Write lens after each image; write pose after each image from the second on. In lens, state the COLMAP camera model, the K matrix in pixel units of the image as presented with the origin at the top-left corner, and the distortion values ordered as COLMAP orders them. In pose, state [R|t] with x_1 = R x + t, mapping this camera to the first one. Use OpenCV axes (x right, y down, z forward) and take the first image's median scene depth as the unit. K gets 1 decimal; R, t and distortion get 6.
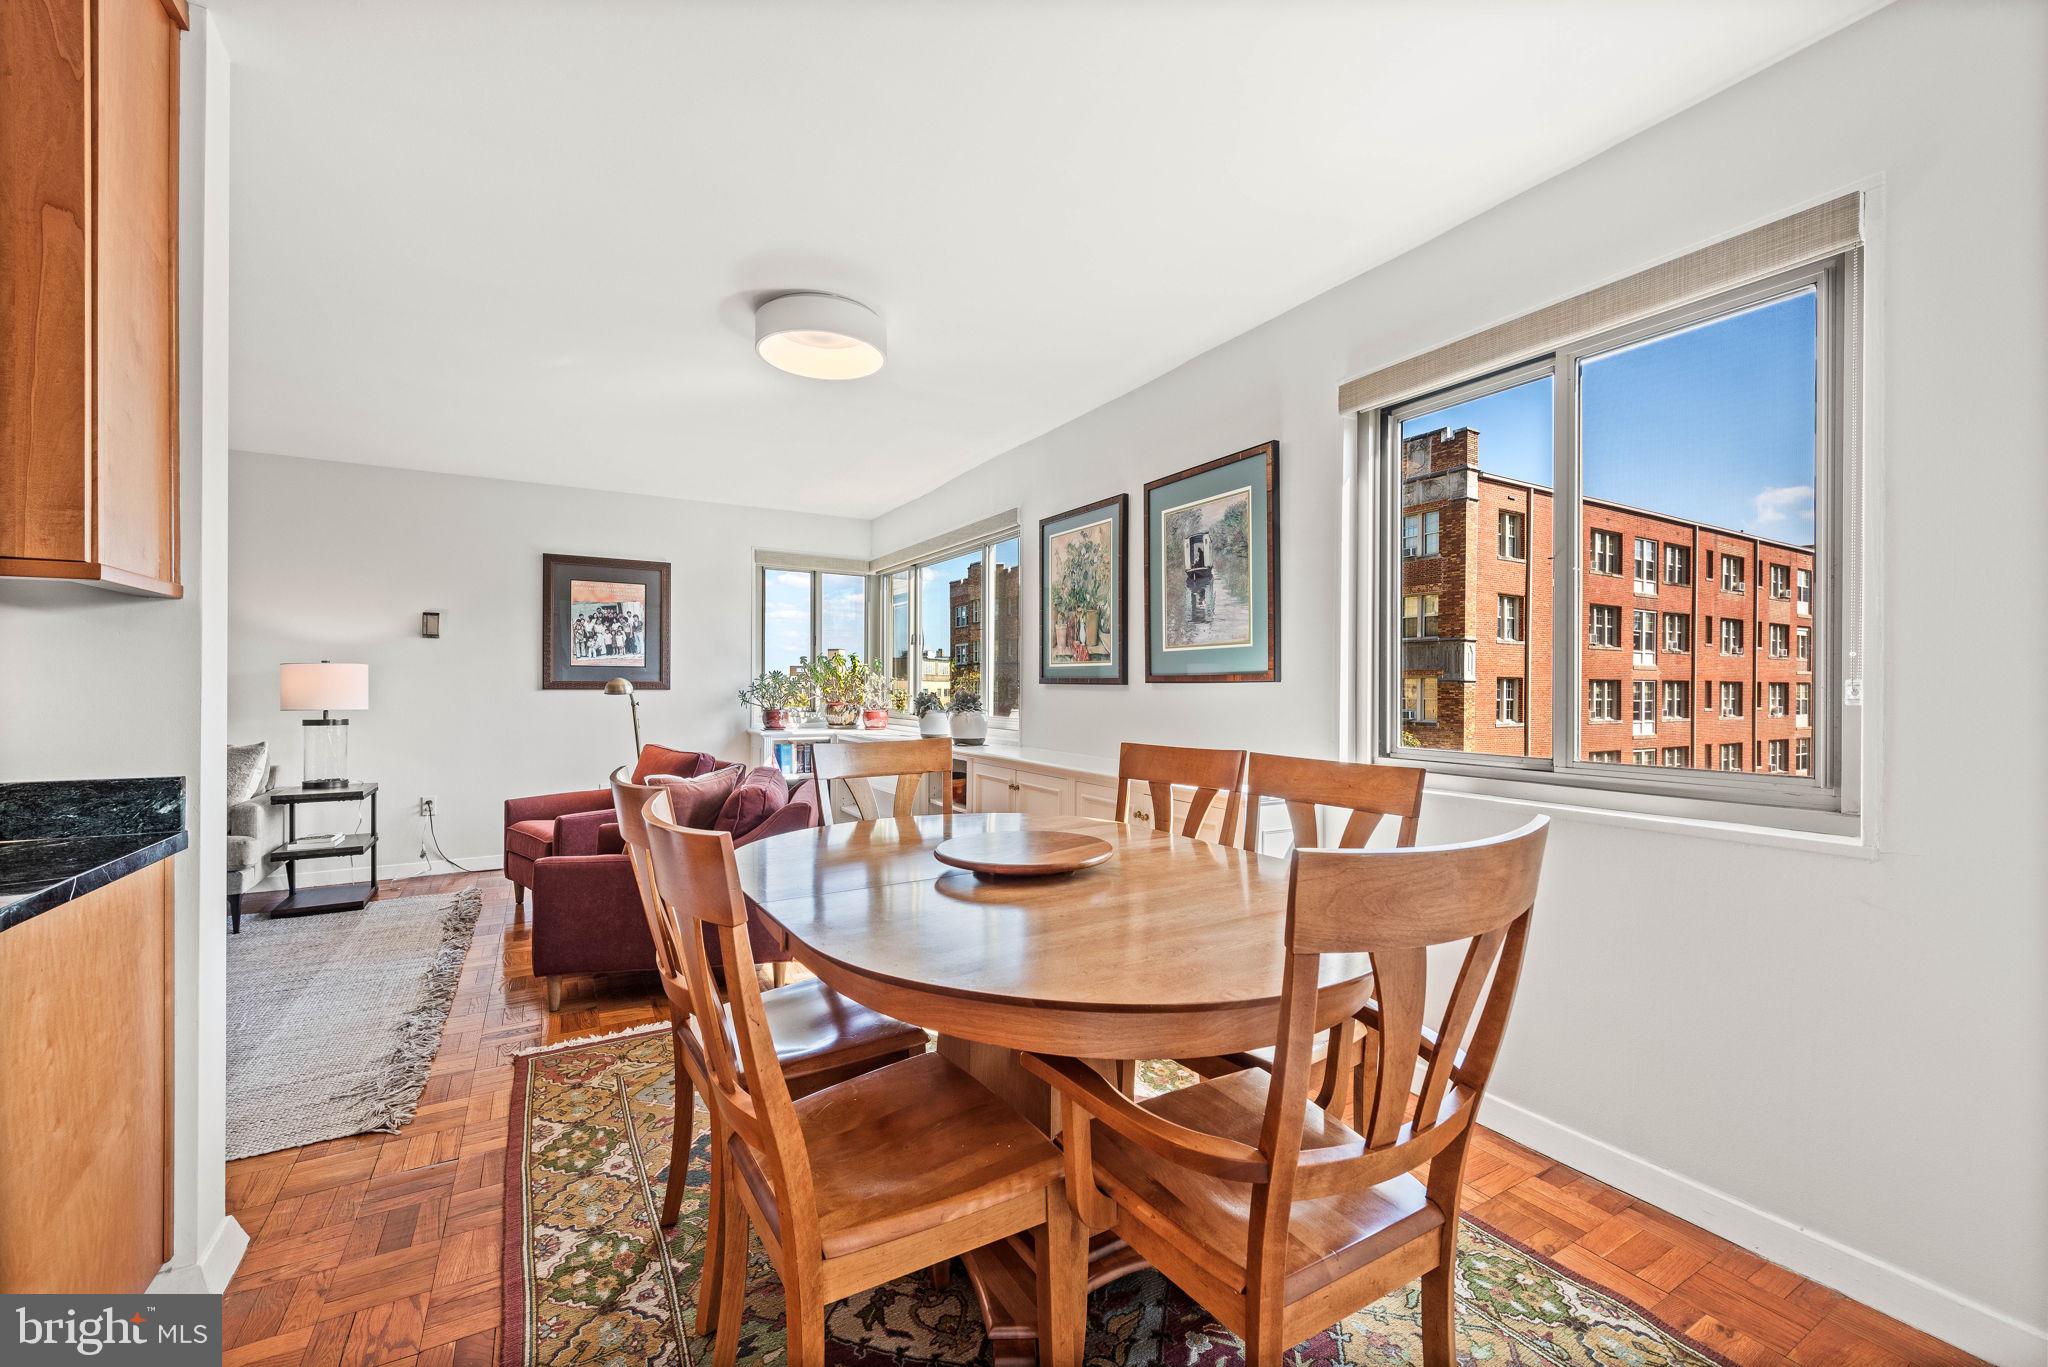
lens RADIAL K [[809.5, 0, 1024.0], [0, 809.5, 683.5], [0, 0, 1]] dist [0.006976, -0.000214]
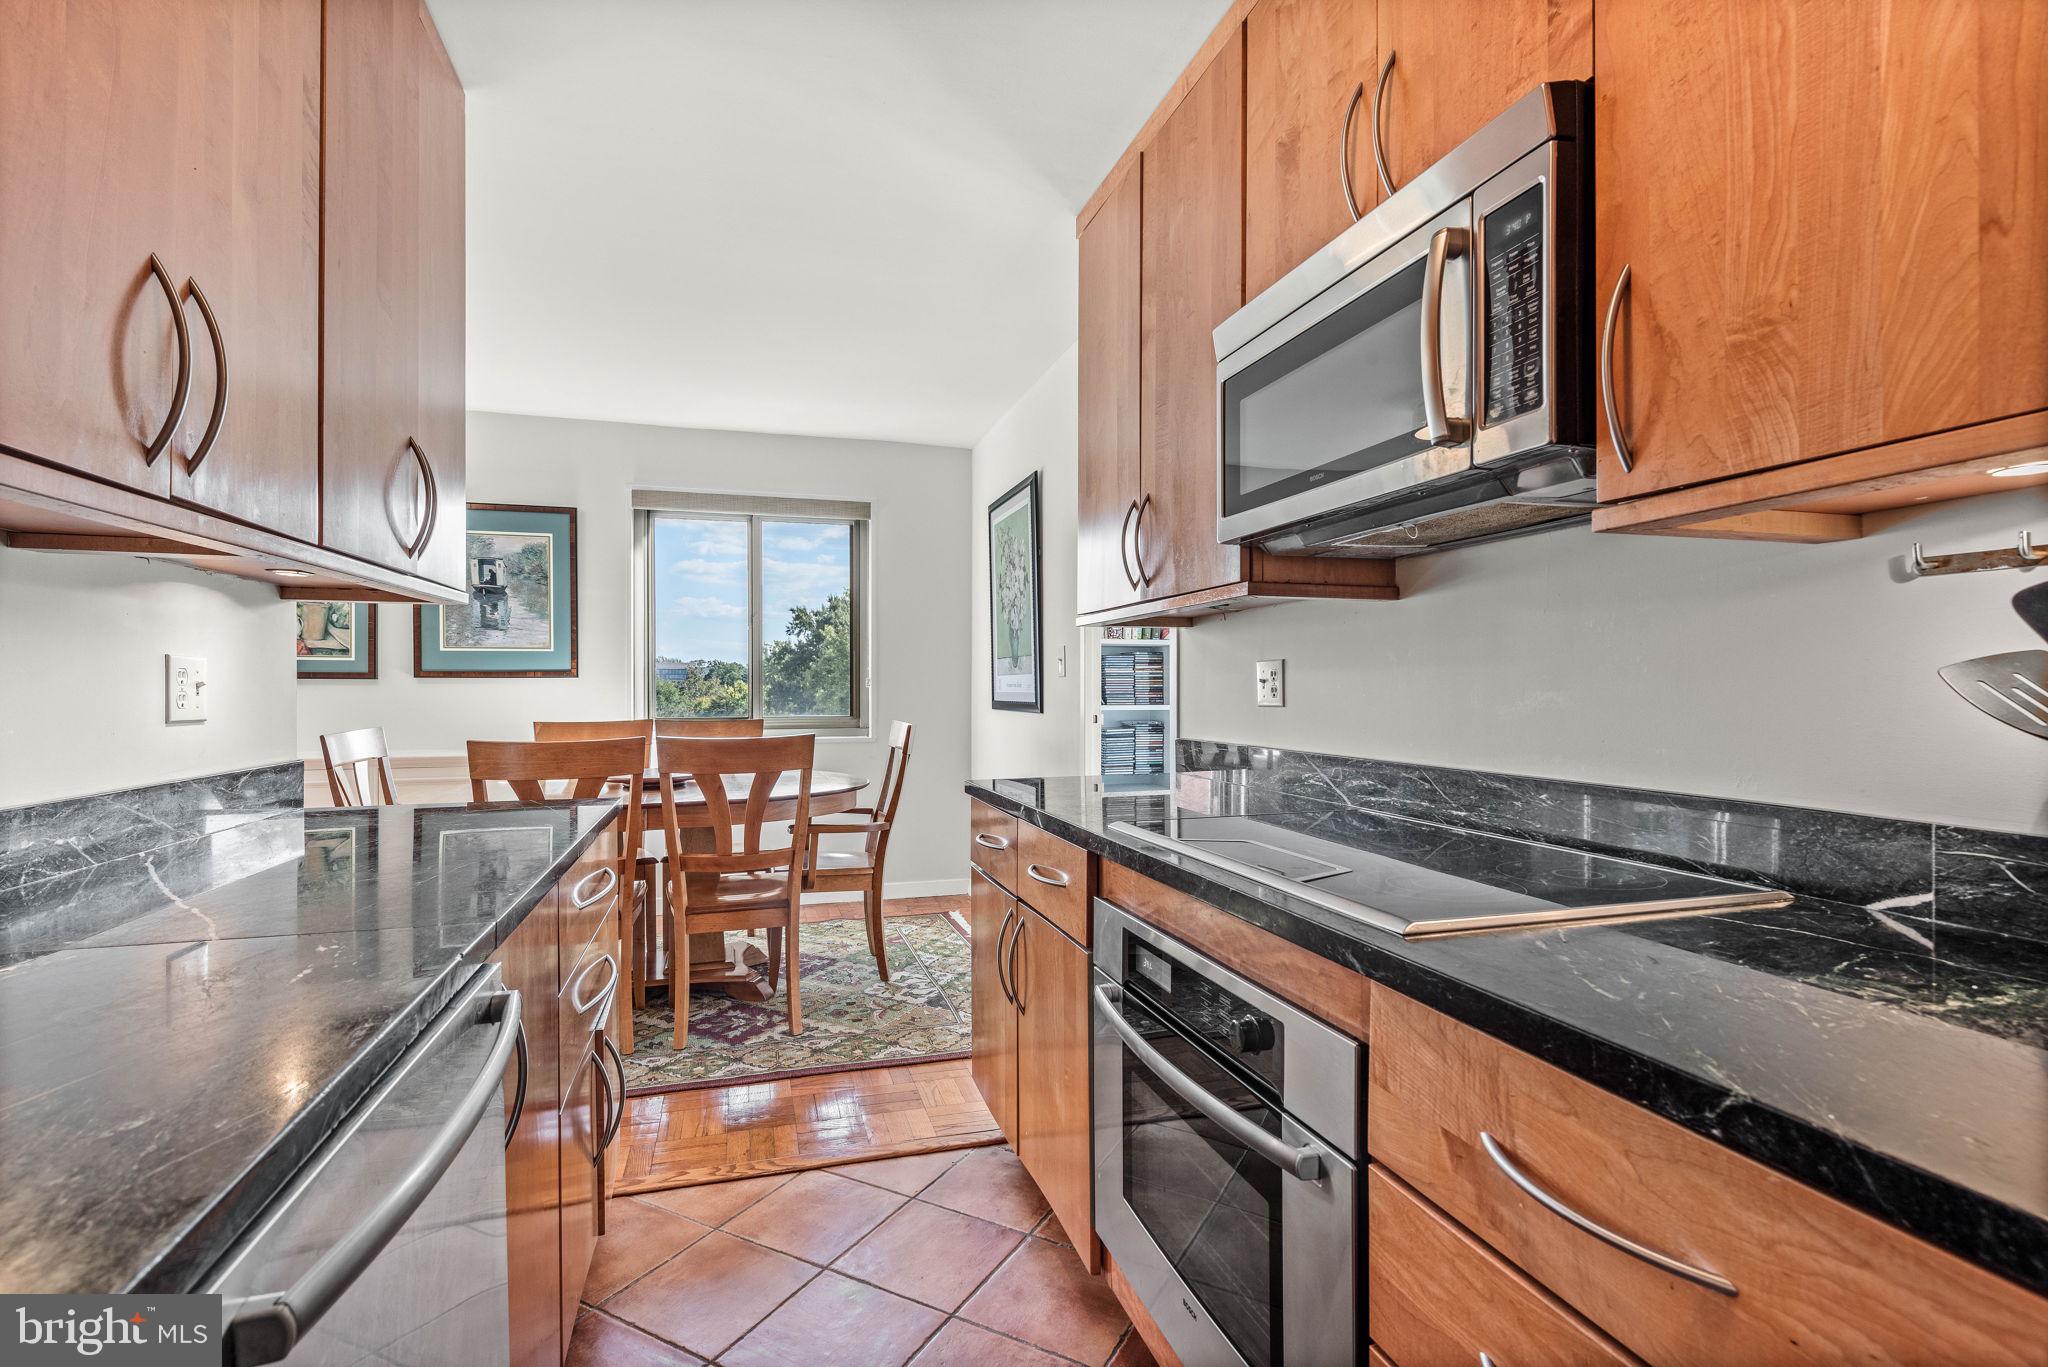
lens RADIAL K [[953.7, 0, 1024.0], [0, 953.7, 683.5], [0, 0, 1]] dist [0.002661, 0.000032]
pose [[0.237190, -0.002936, 0.971459, -0.998006], [-0.003084, 0.999988, 0.003775, 0.000149], [-0.971458, -0.003891, 0.237178, -0.143661]]
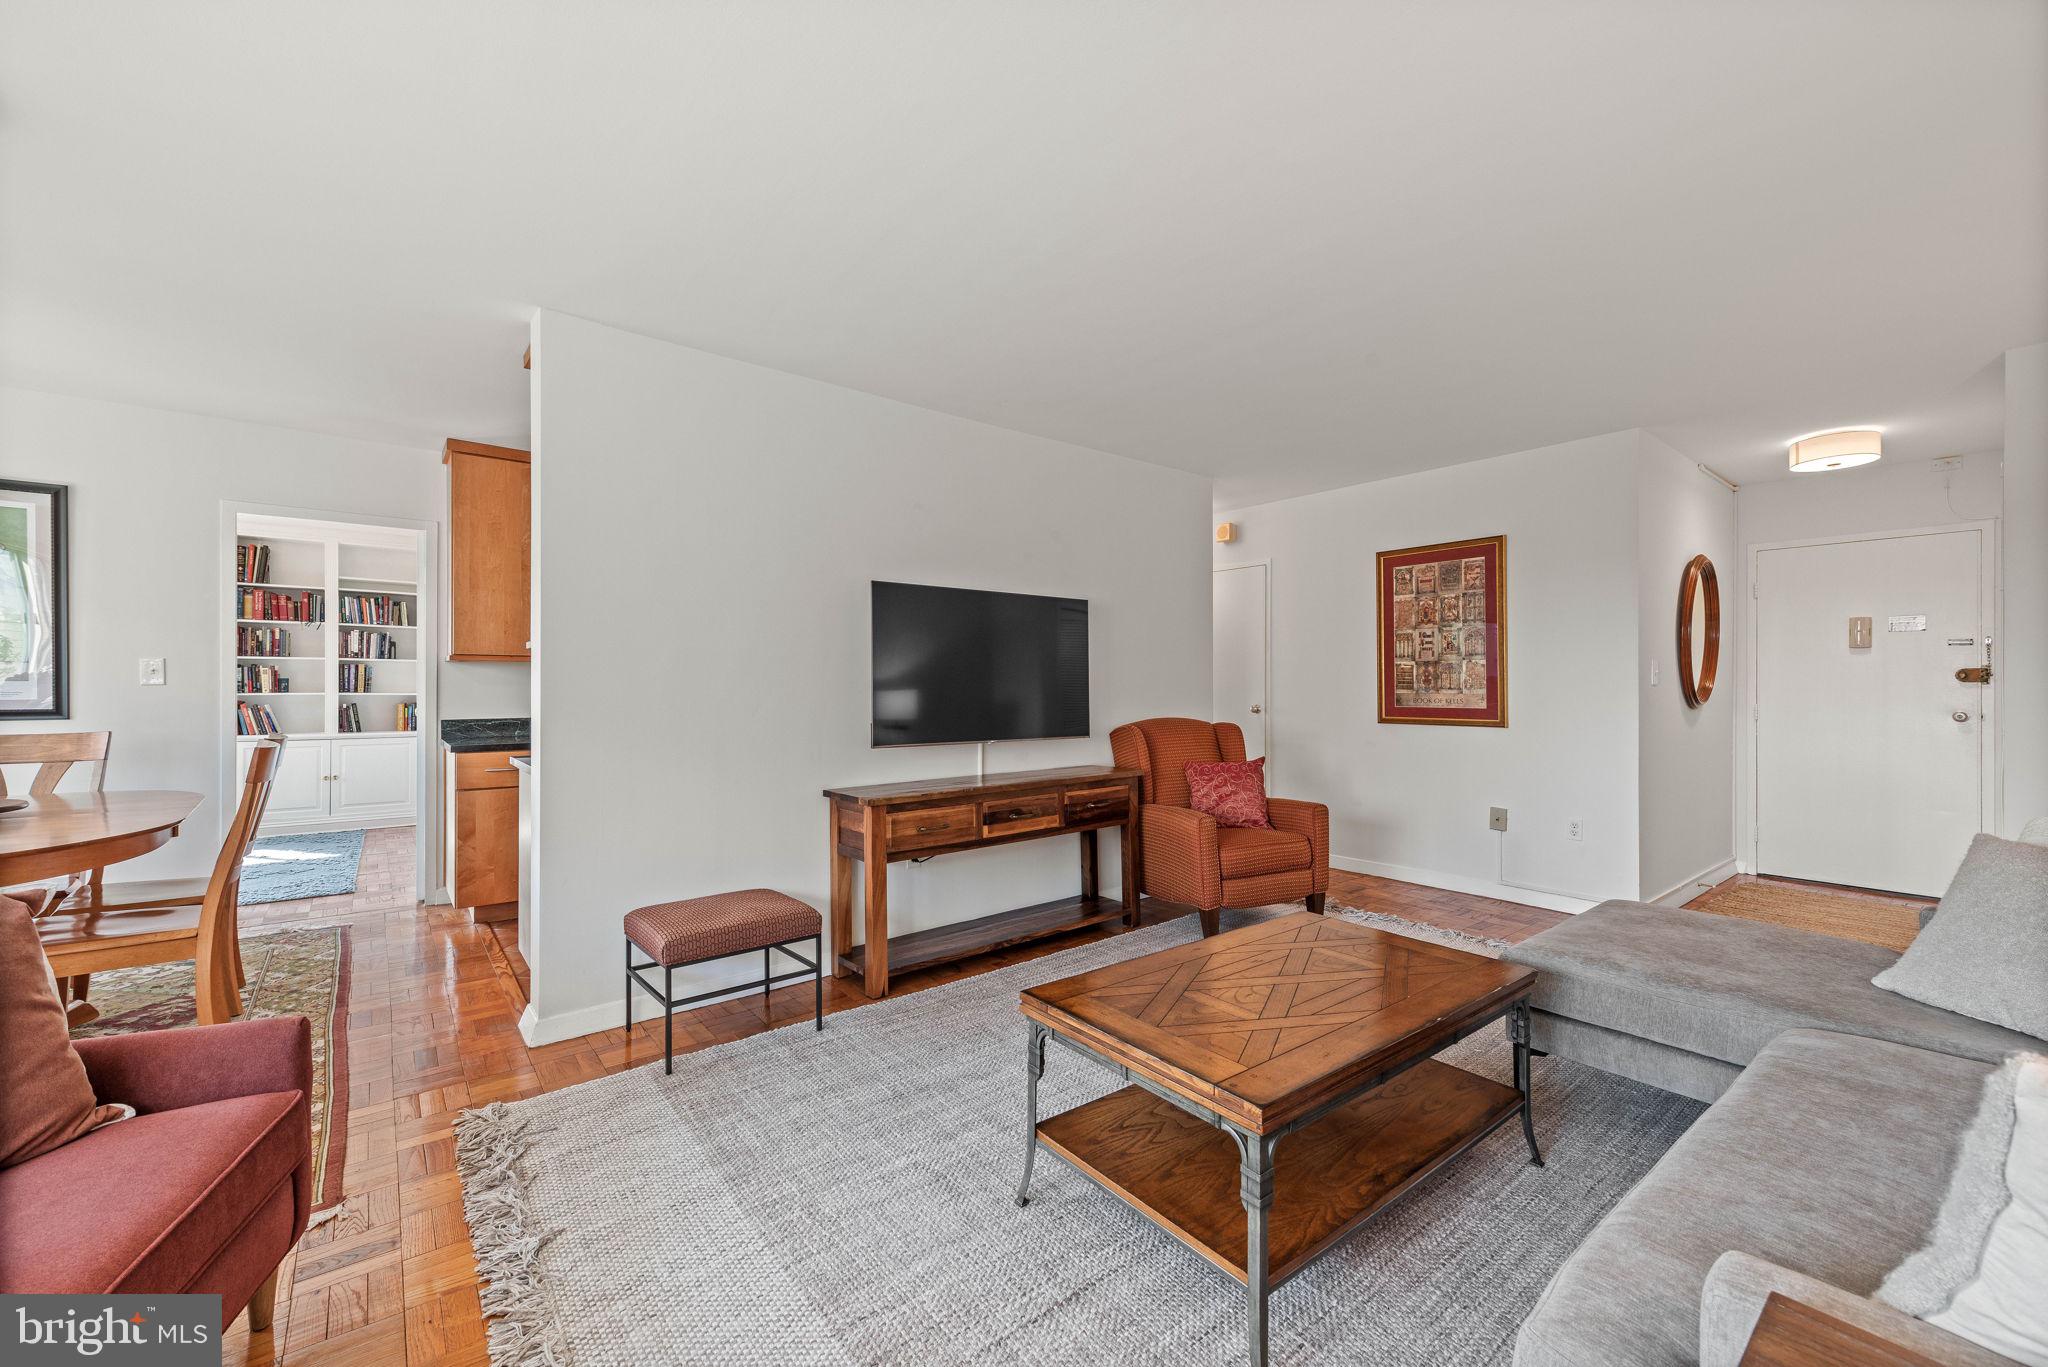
lens RADIAL K [[809.5, 0, 1024.0], [0, 809.5, 683.5], [0, 0, 1]] dist [0.006976, -0.000214]
pose [[-0.989161, -0.008172, -0.146606, -0.898435], [-0.006859, 0.999932, -0.009459, -0.002429], [0.146674, -0.008351, -0.989150, 1.449558]]
